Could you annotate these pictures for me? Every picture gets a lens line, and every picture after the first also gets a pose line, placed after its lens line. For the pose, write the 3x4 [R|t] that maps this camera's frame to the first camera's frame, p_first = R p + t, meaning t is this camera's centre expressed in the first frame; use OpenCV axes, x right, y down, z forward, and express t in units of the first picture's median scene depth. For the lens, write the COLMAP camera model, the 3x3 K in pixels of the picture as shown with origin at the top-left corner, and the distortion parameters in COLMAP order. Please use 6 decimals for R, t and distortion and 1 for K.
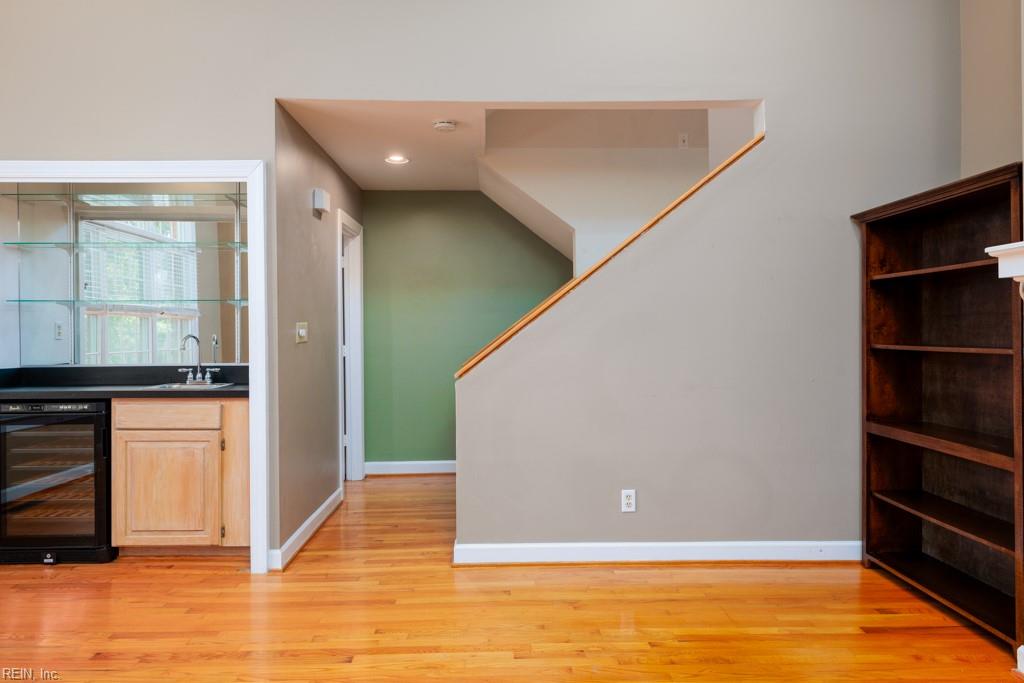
lens RADIAL K [[653.6, 0, 512.9], [0, 653.6, 337.4], [0, 0, 1]] dist [0.007120, -0.002956]
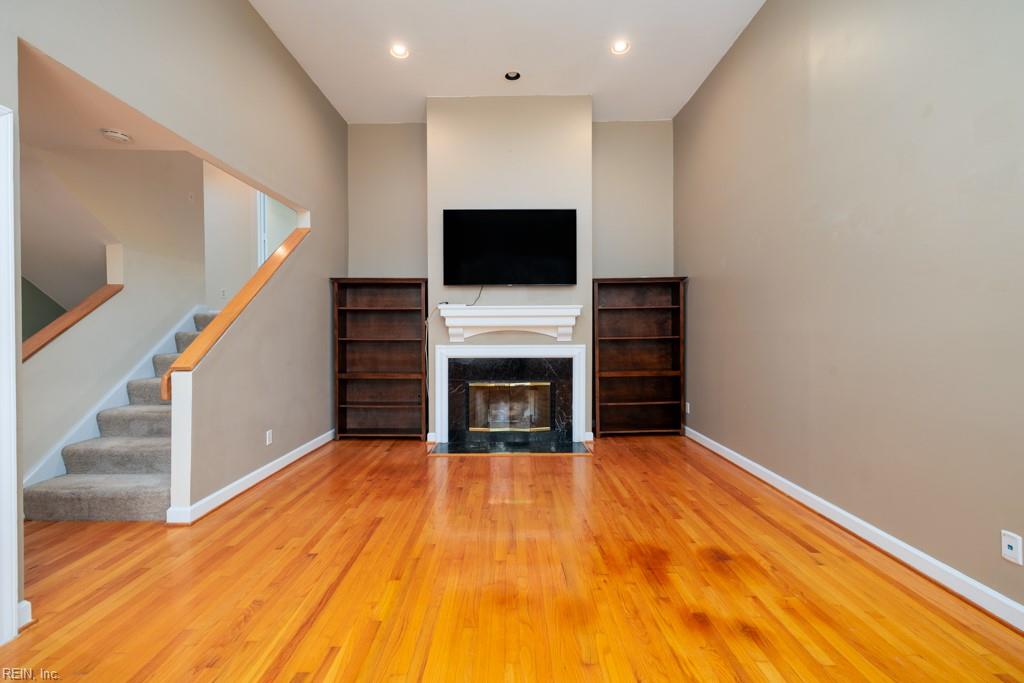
lens RADIAL K [[435.6, 0, 515.4], [0, 435.6, 338.6], [0, 0, 1]] dist [-0.012157, 0.000791]
pose [[0.007198, -0.010818, 0.999916, -0.863129], [0.008069, 0.999910, 0.010760, 0.001864], [-0.999942, 0.007991, 0.007285, 0.383020]]
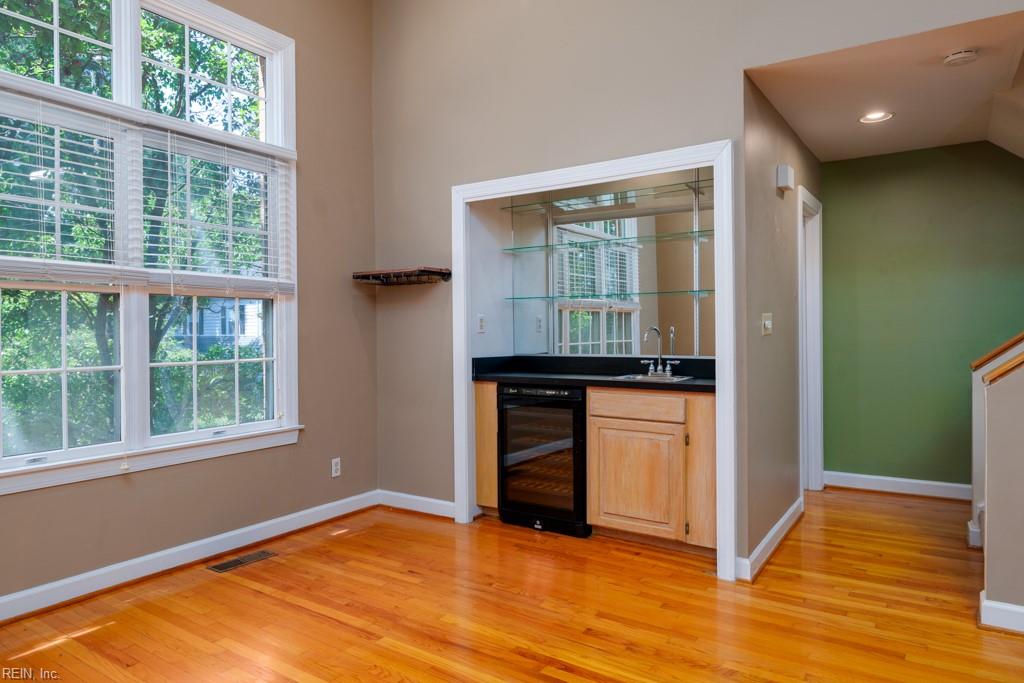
lens RADIAL K [[653.6, 0, 503.2], [0, 653.6, 337.6], [0, 0, 1]] dist [0.007120, -0.002956]
pose [[0.811056, 0.006448, -0.584933, -0.096048], [0.001124, 0.999920, 0.012582, -0.000645], [0.584967, -0.010862, 0.810984, 0.050348]]
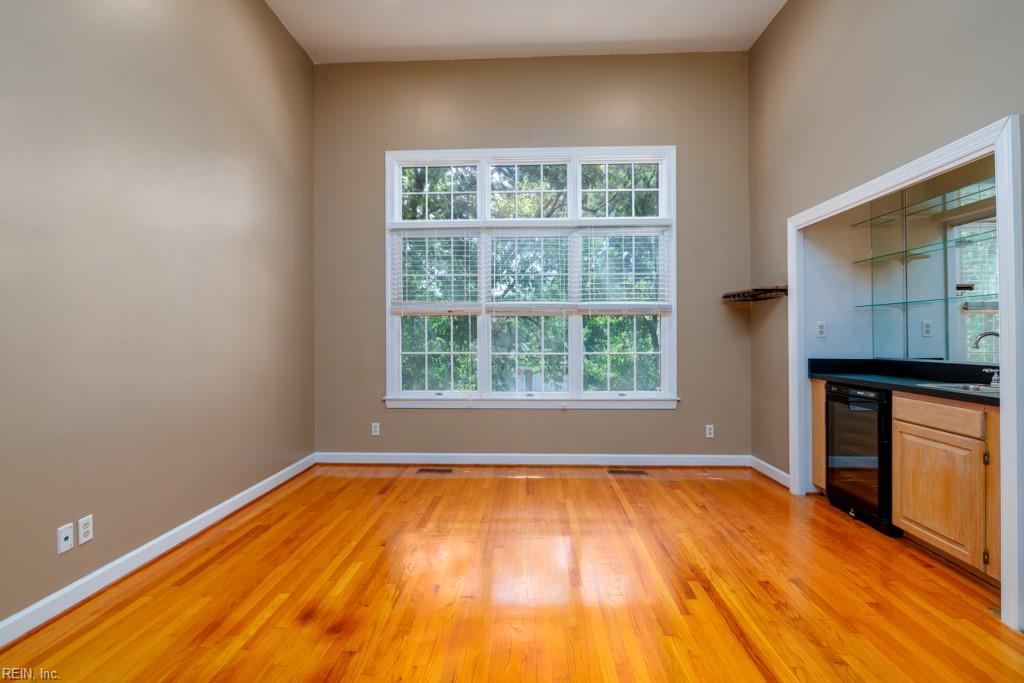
lens RADIAL K [[475.8, 0, 506.4], [0, 475.8, 341.6], [0, 0, 1]] dist [0.002930, 0.000713]
pose [[-0.081150, 0.014081, -0.996602, 0.240106], [0.001174, 0.999901, 0.014032, -0.000753], [0.996701, -0.000031, -0.081158, 0.413900]]
